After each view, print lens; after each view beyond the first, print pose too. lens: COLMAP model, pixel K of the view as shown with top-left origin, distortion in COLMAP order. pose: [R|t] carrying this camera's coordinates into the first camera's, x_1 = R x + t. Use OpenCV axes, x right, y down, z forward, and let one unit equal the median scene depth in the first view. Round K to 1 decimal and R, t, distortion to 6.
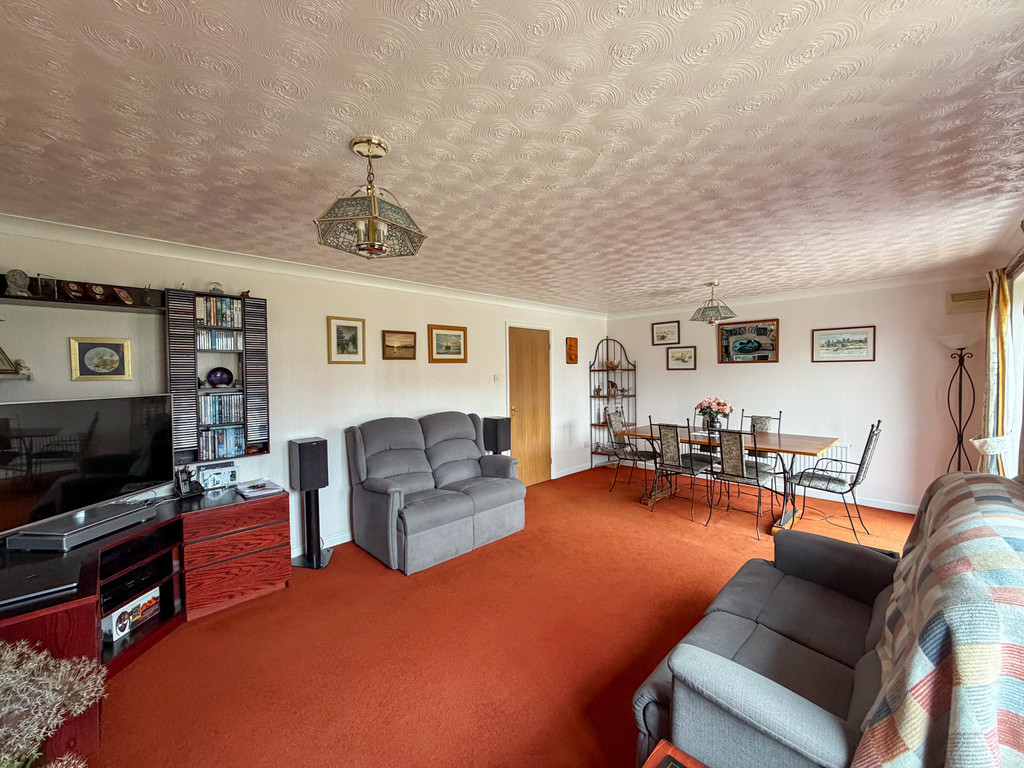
lens RADIAL K [[411.0, 0, 512.0], [0, 411.0, 384.0], [0, 0, 1]] dist [0.006528, -0.006435]
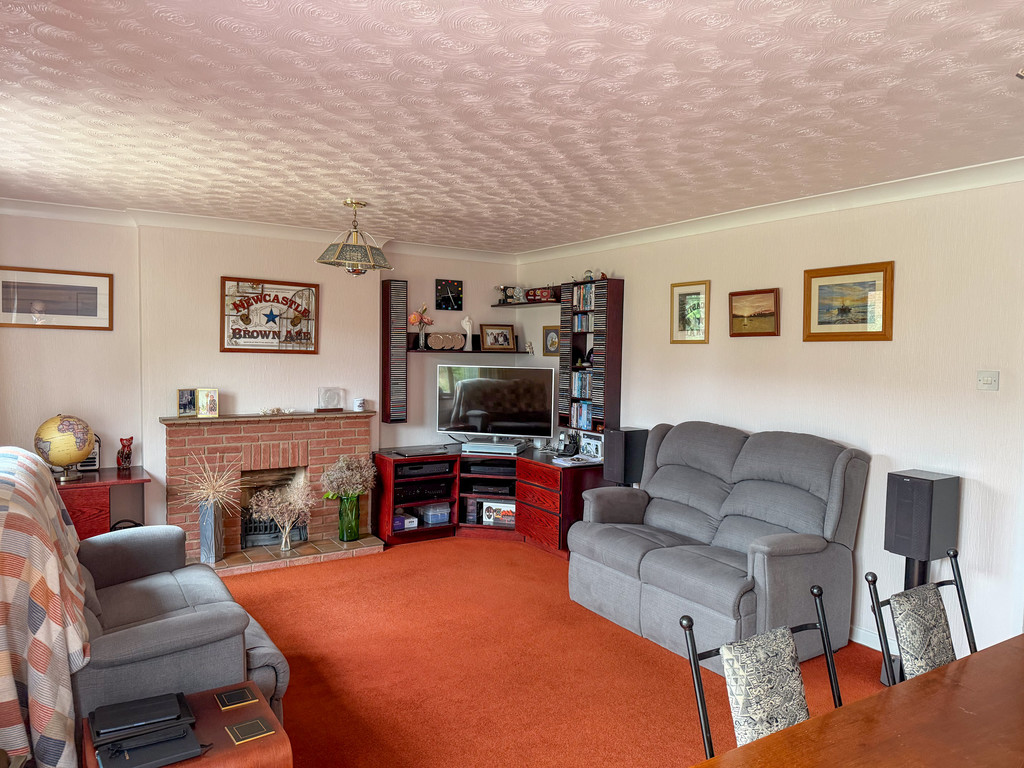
lens RADIAL K [[707.7, 0, 512.0], [0, 707.7, 384.0], [0, 0, 1]] dist [0.102066, -0.136656]
pose [[-0.214166, 0.066094, -0.974559, 0.874483], [-0.032812, 0.996658, 0.074803, -0.057035], [0.976246, 0.047997, -0.211282, 0.886312]]
